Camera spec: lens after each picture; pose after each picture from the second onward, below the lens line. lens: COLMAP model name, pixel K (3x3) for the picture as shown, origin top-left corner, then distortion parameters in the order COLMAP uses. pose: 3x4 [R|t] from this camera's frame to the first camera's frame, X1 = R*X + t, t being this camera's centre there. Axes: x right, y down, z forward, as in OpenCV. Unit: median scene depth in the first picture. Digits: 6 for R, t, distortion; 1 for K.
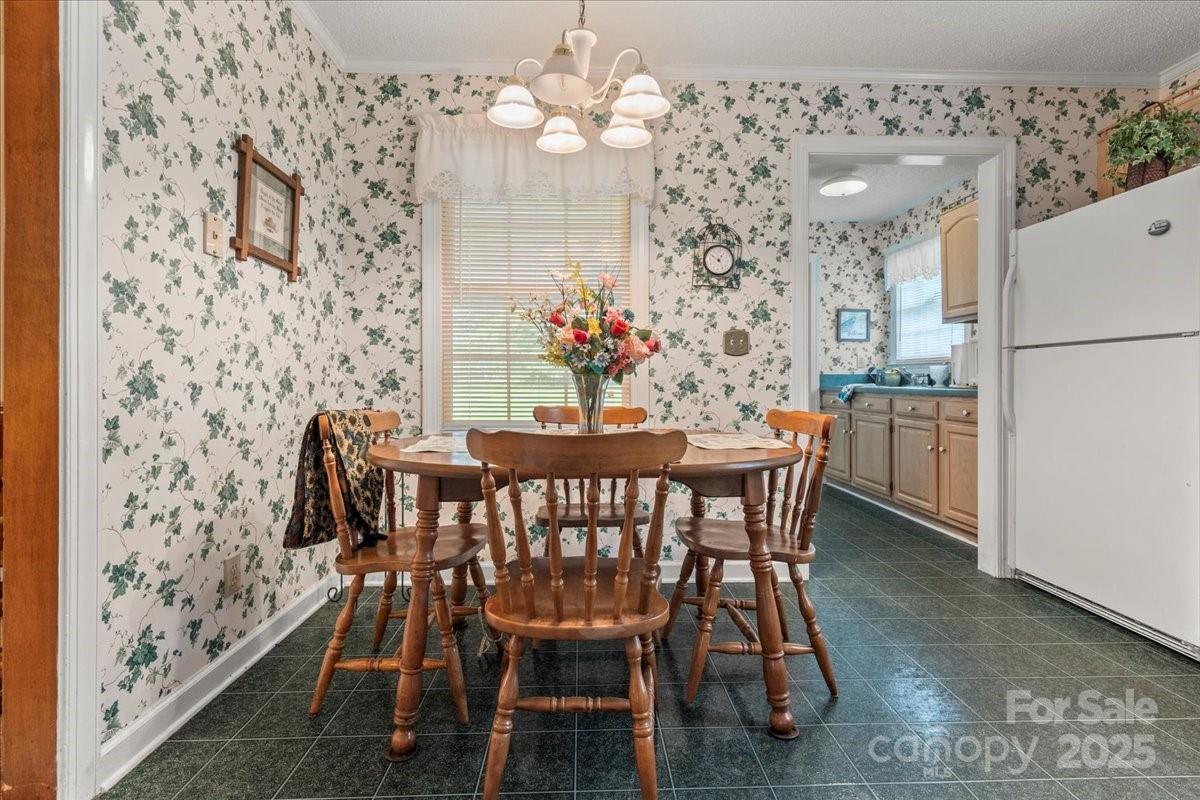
lens RADIAL K [[554.3, 0, 607.0], [0, 554.3, 378.5], [0, 0, 1]] dist [-0.003113, 0.002230]
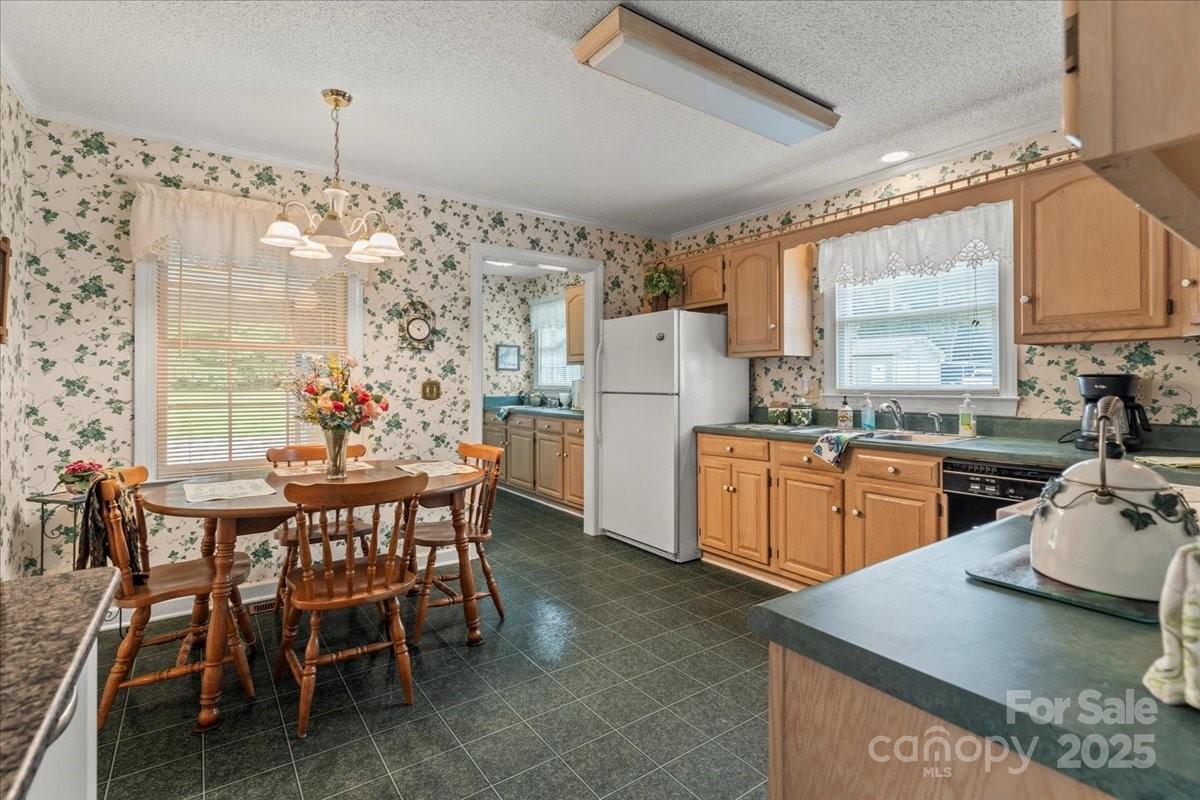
lens RADIAL K [[554.3, 0, 587.7], [0, 554.3, 378.1], [0, 0, 1]] dist [-0.003113, 0.002230]
pose [[0.843039, 0.003200, 0.537844, -0.172793], [-0.002070, 0.999994, -0.002705, -0.092181], [-0.537849, 0.001167, 0.843040, -0.344997]]
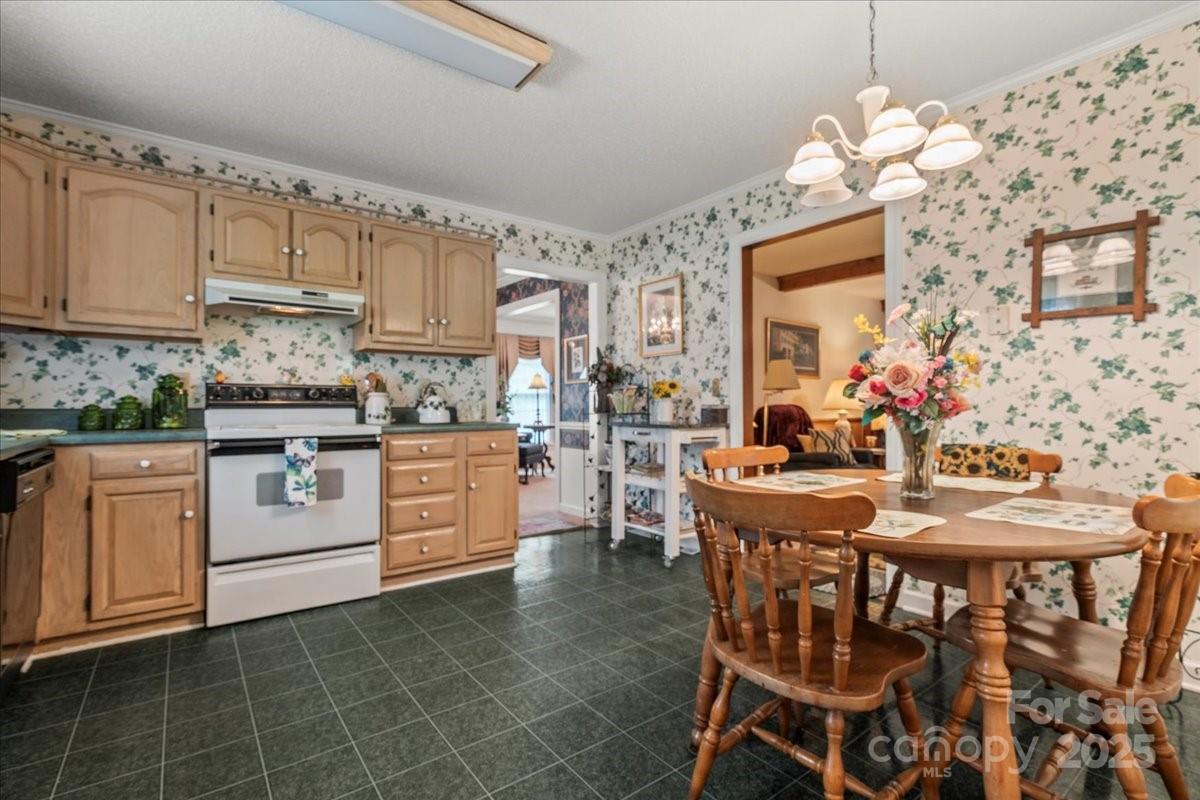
lens RADIAL K [[554.3, 0, 601.9], [0, 554.3, 407.9], [0, 0, 1]] dist [-0.003113, 0.002230]
pose [[-0.816522, -0.007724, -0.577262, 0.725961], [0.001434, 0.999880, -0.015407, -0.006379], [0.577312, -0.013407, -0.816414, 1.175953]]
